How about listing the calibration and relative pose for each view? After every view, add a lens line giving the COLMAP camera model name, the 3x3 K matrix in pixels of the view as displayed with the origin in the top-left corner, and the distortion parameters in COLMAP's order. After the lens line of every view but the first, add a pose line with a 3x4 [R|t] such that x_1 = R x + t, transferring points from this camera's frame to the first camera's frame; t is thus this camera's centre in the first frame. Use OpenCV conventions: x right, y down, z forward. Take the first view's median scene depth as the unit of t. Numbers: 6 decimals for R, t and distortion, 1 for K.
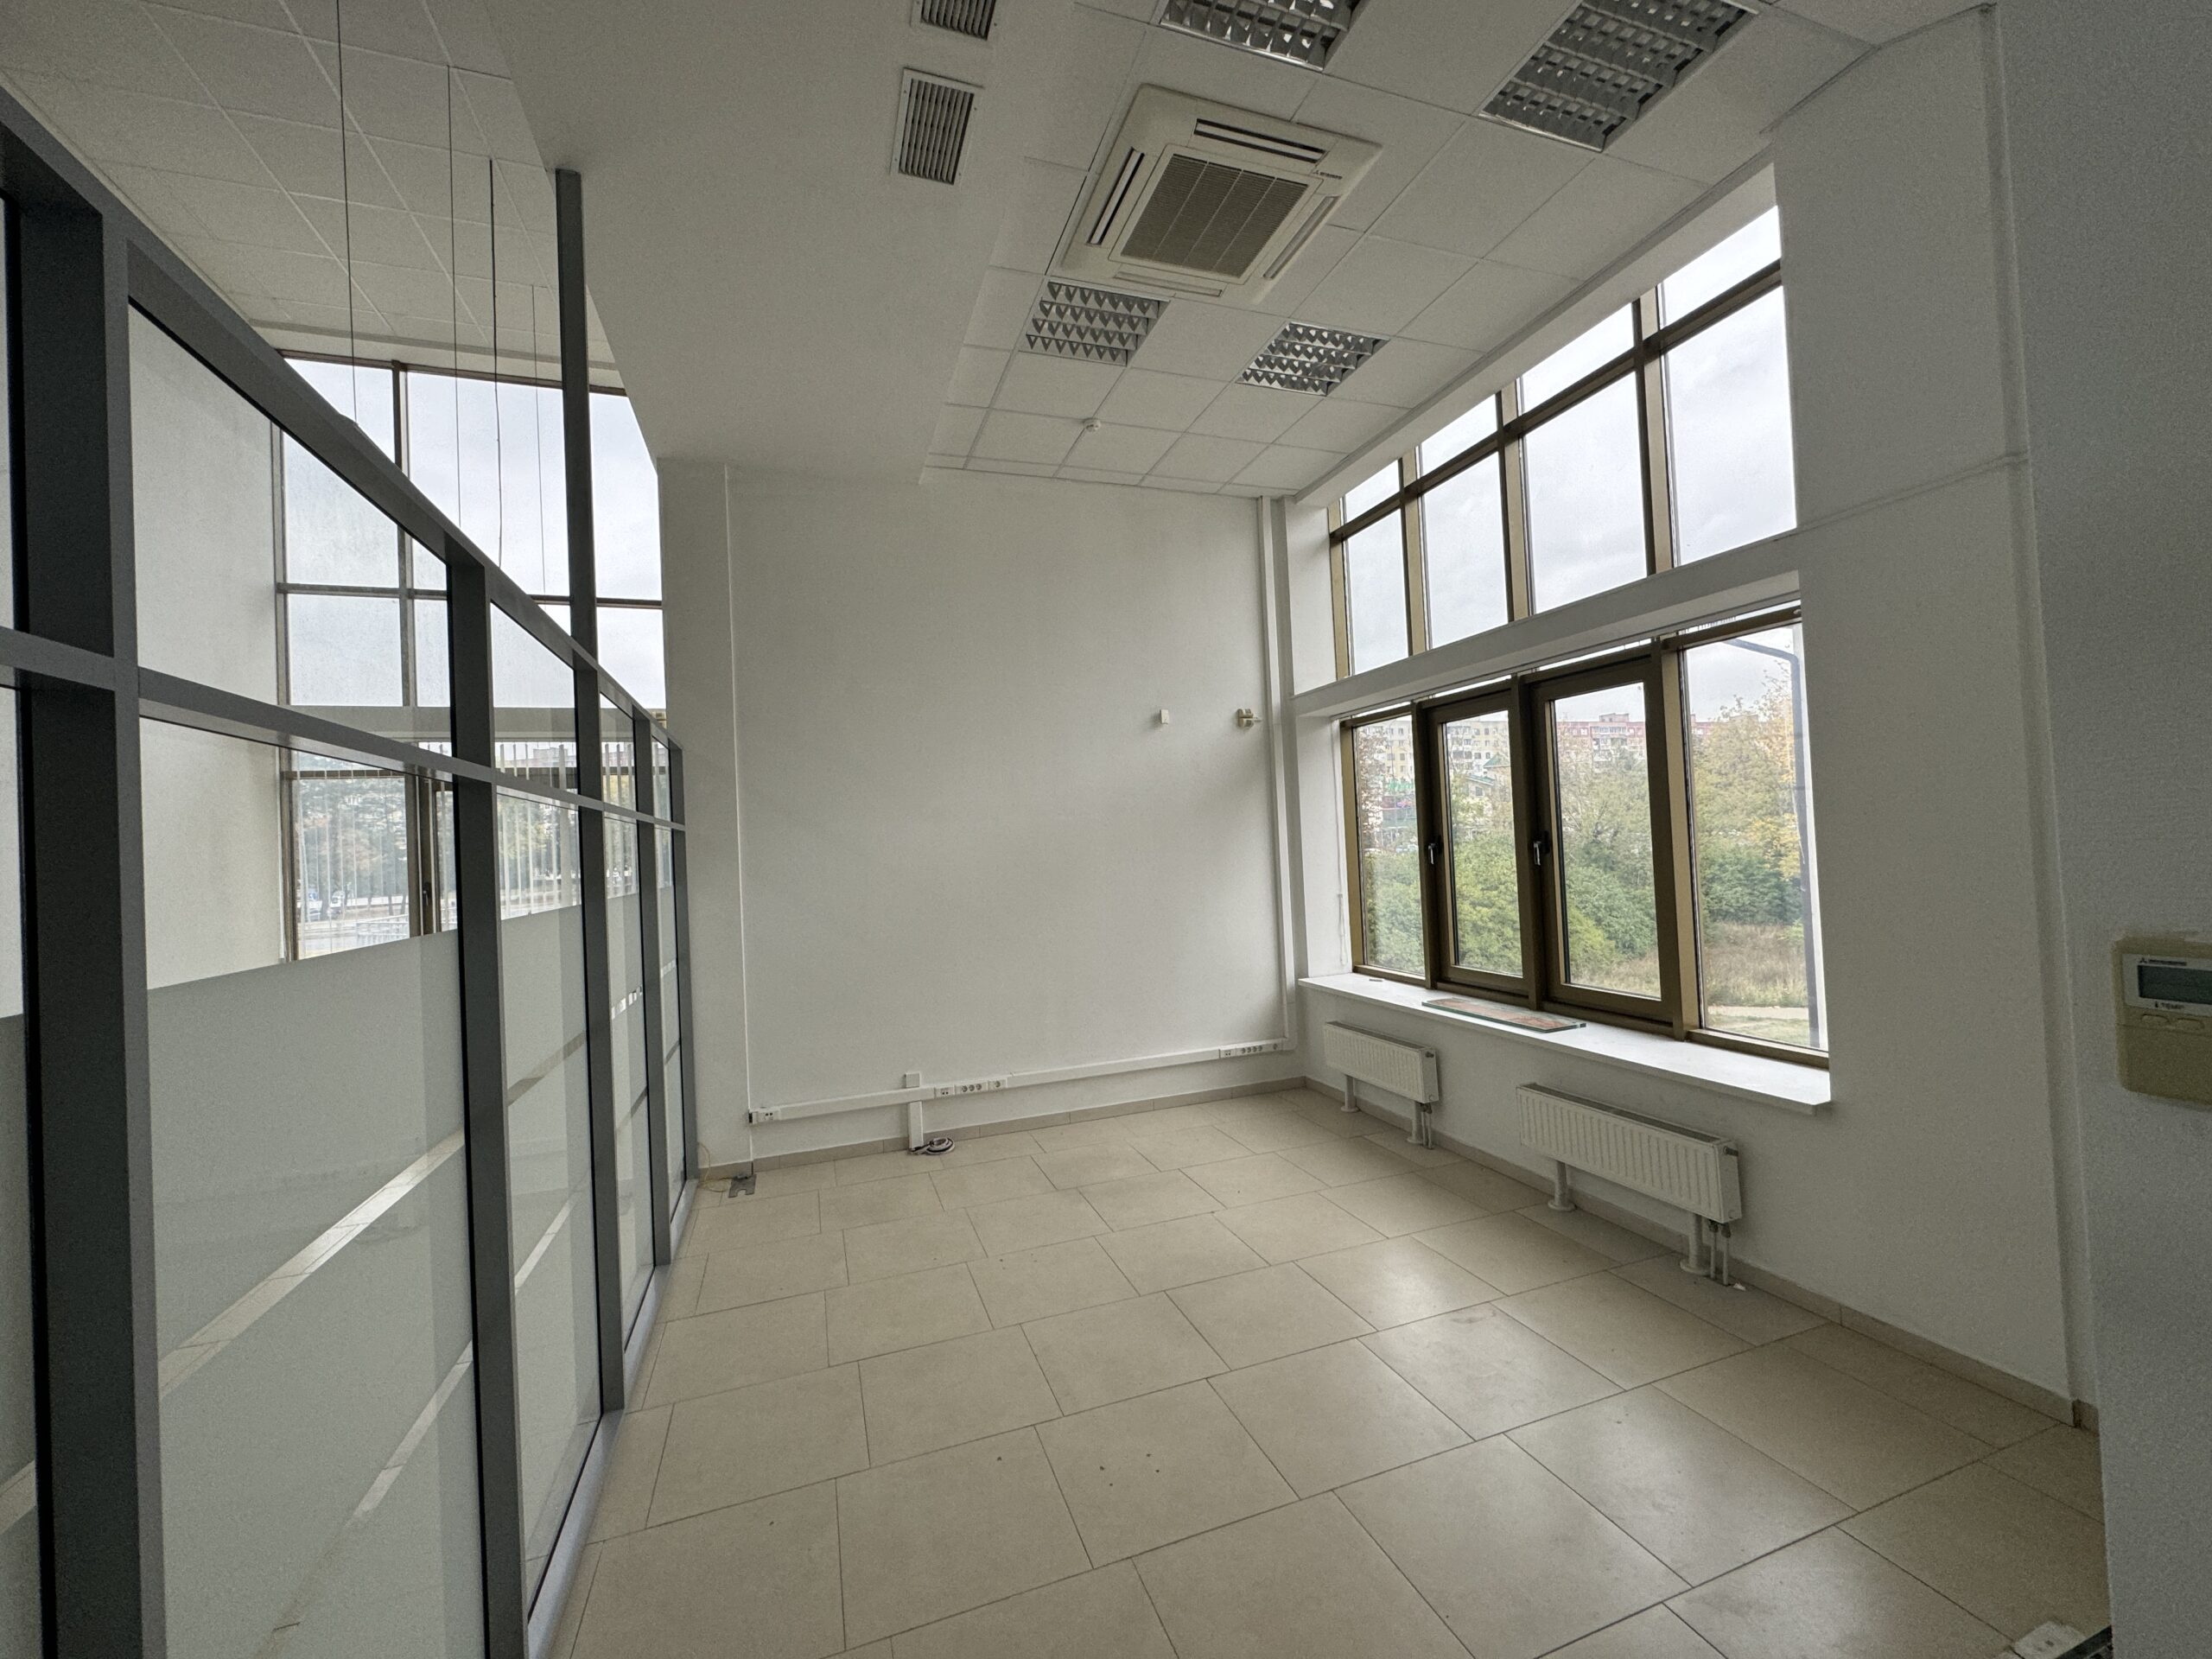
lens RADIAL K [[877.2, 0, 1104.1], [0, 877.2, 832.6], [0, 0, 1]] dist [-0.001495, 0.000691]
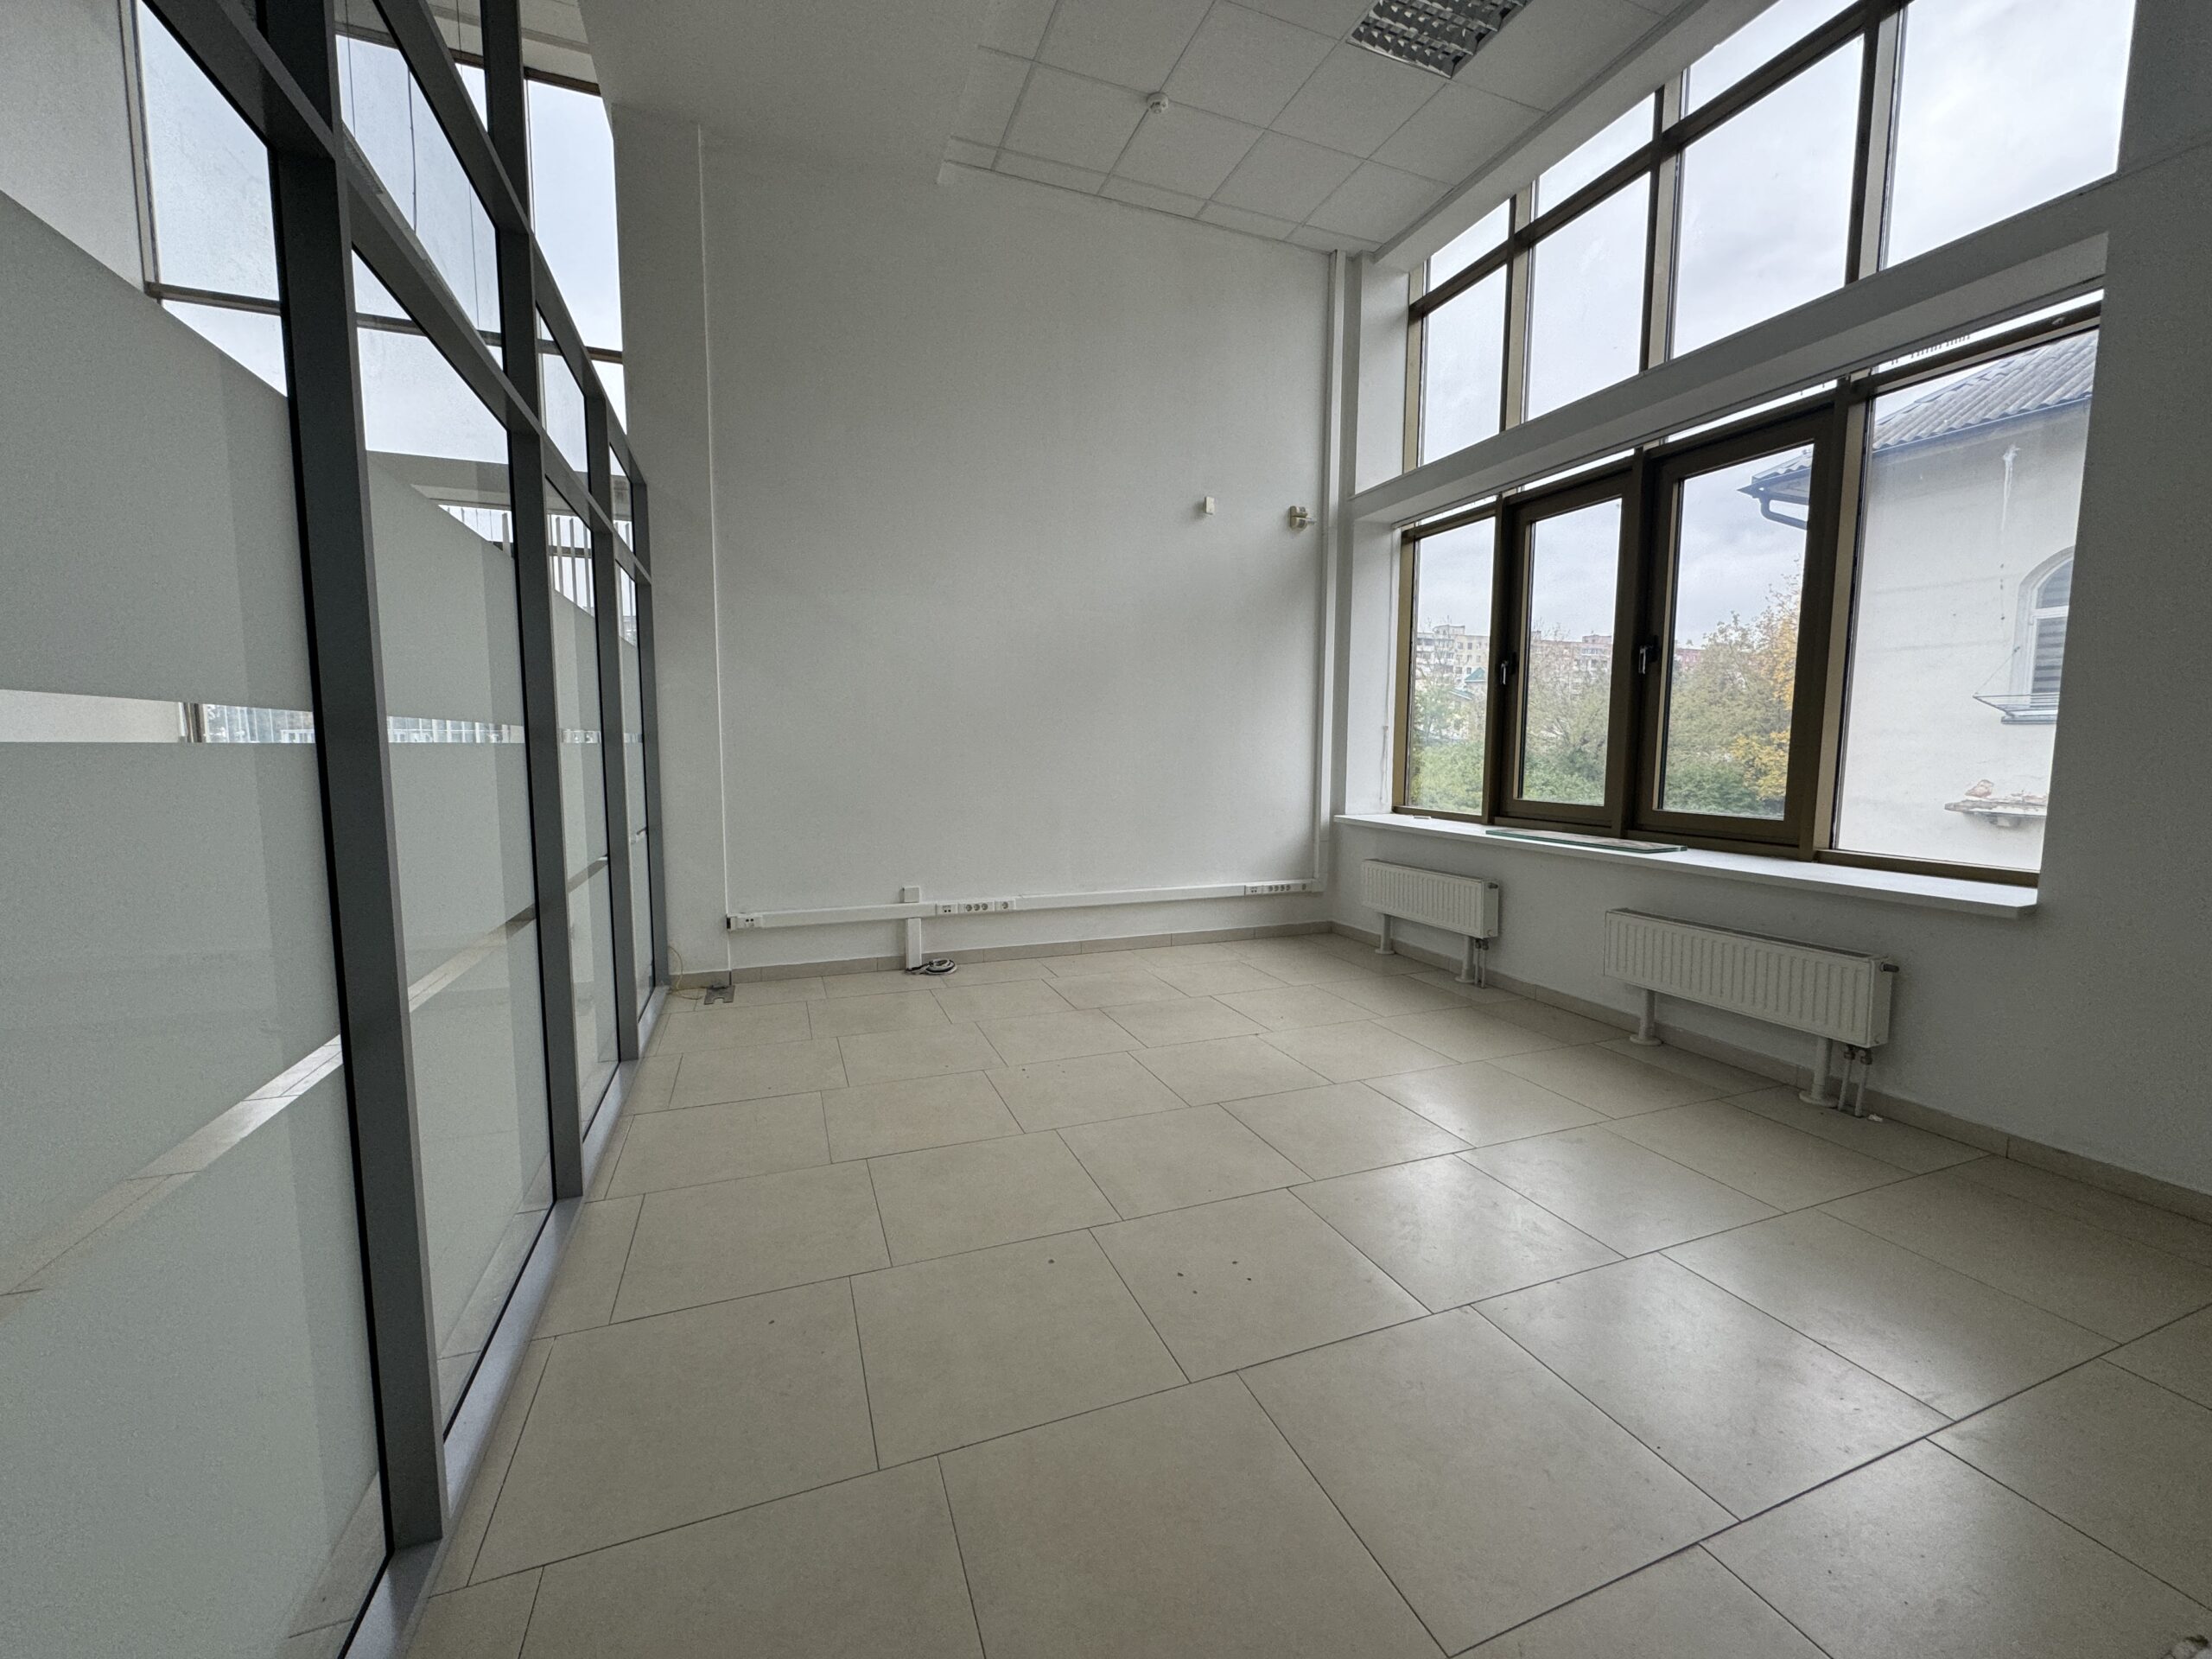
lens RADIAL K [[877.2, 0, 1101.6], [0, 877.2, 831.1], [0, 0, 1]] dist [-0.001495, 0.000691]
pose [[0.998345, 0.046956, 0.033215, -0.061640], [-0.050351, 0.992645, 0.110094, 0.117344], [-0.027801, -0.111584, 0.993366, 0.122068]]
